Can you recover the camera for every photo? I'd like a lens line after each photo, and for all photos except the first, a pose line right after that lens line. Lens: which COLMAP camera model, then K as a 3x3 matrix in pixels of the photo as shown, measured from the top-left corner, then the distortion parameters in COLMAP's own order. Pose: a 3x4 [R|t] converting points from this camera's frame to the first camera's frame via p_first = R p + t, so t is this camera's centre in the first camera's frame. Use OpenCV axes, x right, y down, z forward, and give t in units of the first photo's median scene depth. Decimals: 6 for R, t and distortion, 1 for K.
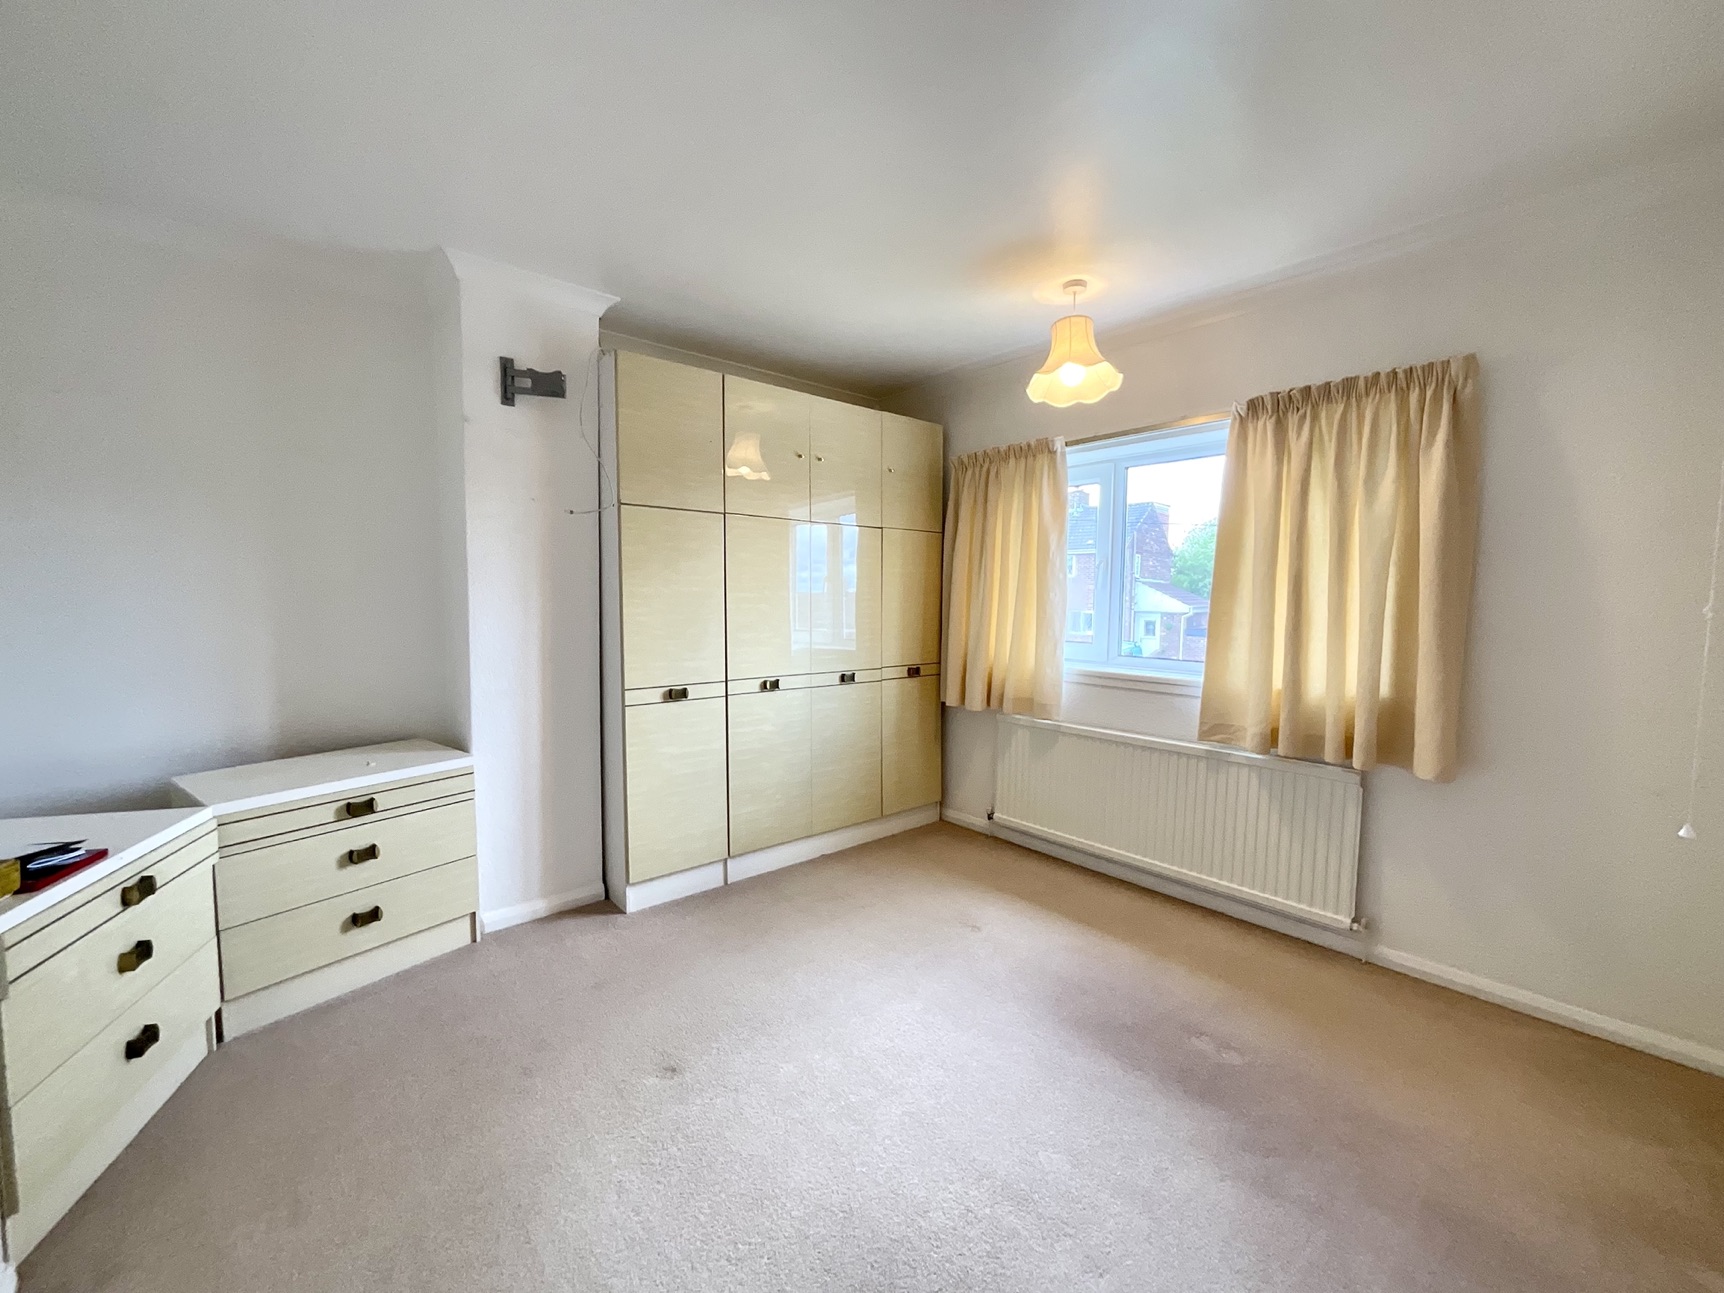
lens RADIAL K [[696.3, 0, 861.3], [0, 696.3, 642.5], [0, 0, 1]] dist [-0.001729, -0.000312]
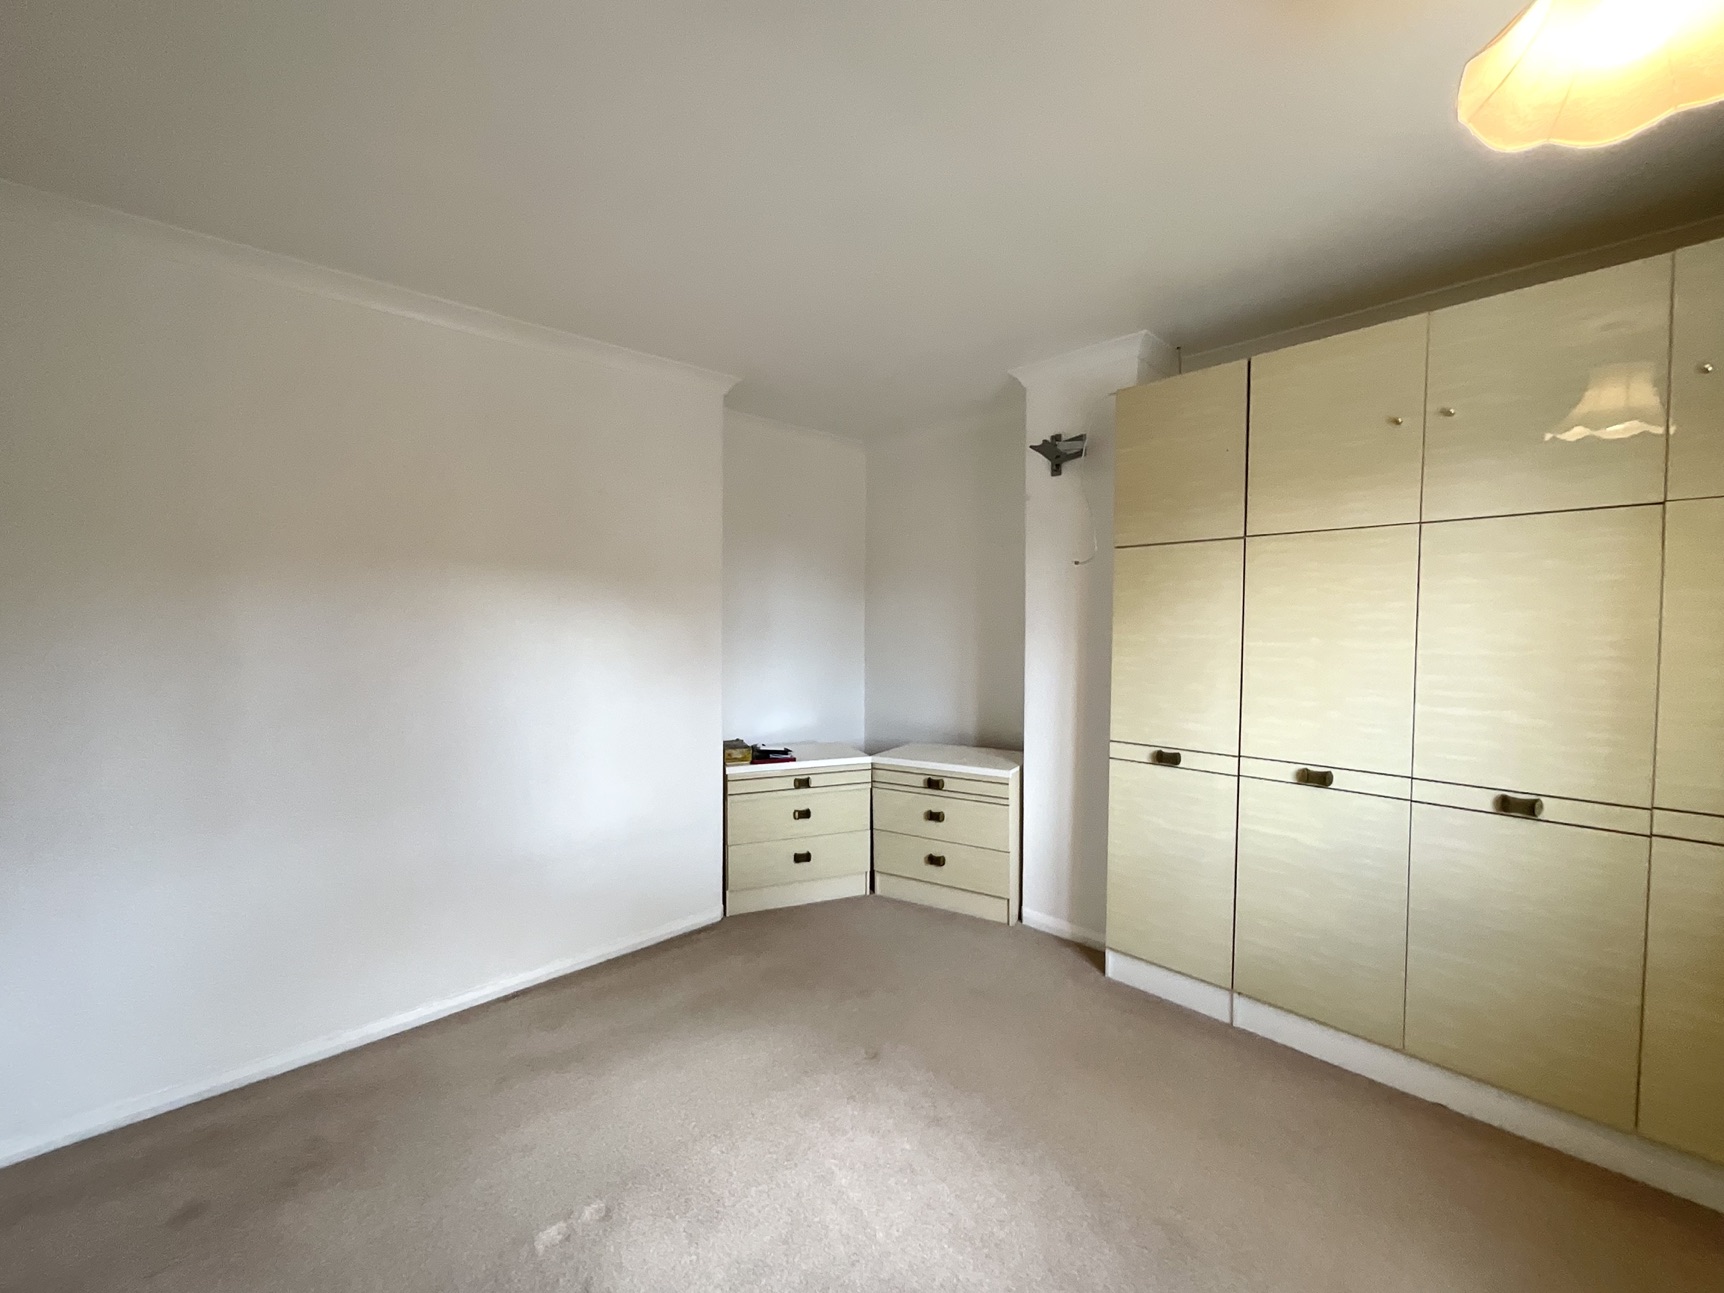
lens RADIAL K [[696.3, 0, 861.6], [0, 696.3, 649.9], [0, 0, 1]] dist [-0.001729, -0.000312]
pose [[0.070940, 0.028115, -0.997084, 0.575165], [-0.073631, 0.997023, 0.022874, -0.051856], [0.994759, 0.071793, 0.072799, 0.570389]]
